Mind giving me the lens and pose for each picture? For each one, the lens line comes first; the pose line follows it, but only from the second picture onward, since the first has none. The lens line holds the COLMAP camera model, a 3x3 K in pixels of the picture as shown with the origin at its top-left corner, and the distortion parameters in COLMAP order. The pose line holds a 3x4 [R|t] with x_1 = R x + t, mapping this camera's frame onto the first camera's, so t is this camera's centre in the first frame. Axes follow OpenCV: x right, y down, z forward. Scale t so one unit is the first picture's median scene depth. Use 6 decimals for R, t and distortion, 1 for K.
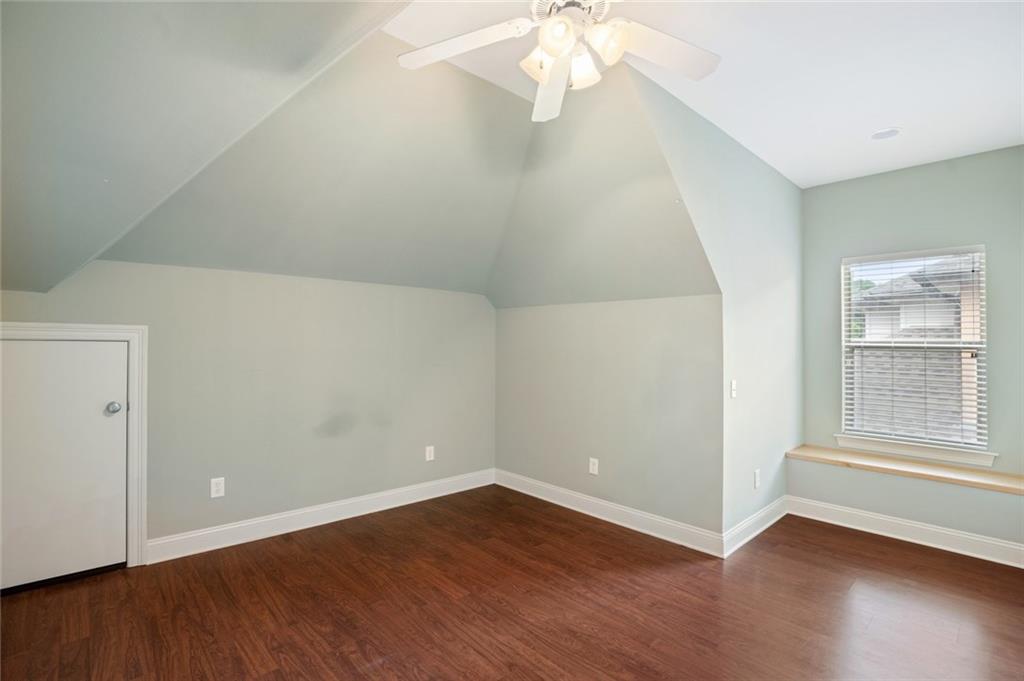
lens RADIAL K [[493.8, 0, 507.7], [0, 493.8, 346.0], [0, 0, 1]] dist [-0.024726, 0.004050]
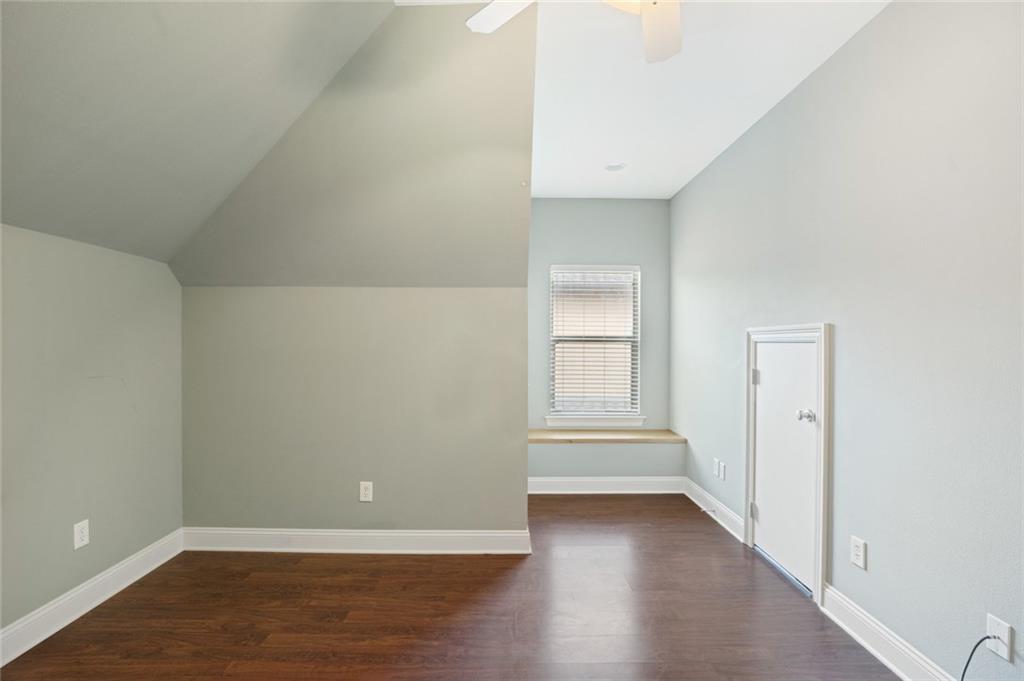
lens RADIAL K [[493.8, 0, 521.5], [0, 493.8, 345.7], [0, 0, 1]] dist [-0.024726, 0.004050]
pose [[0.665108, -0.013543, 0.746624, -0.275727], [0.004091, 0.999887, 0.014492, -0.004229], [-0.746736, -0.006584, 0.665088, 0.305254]]
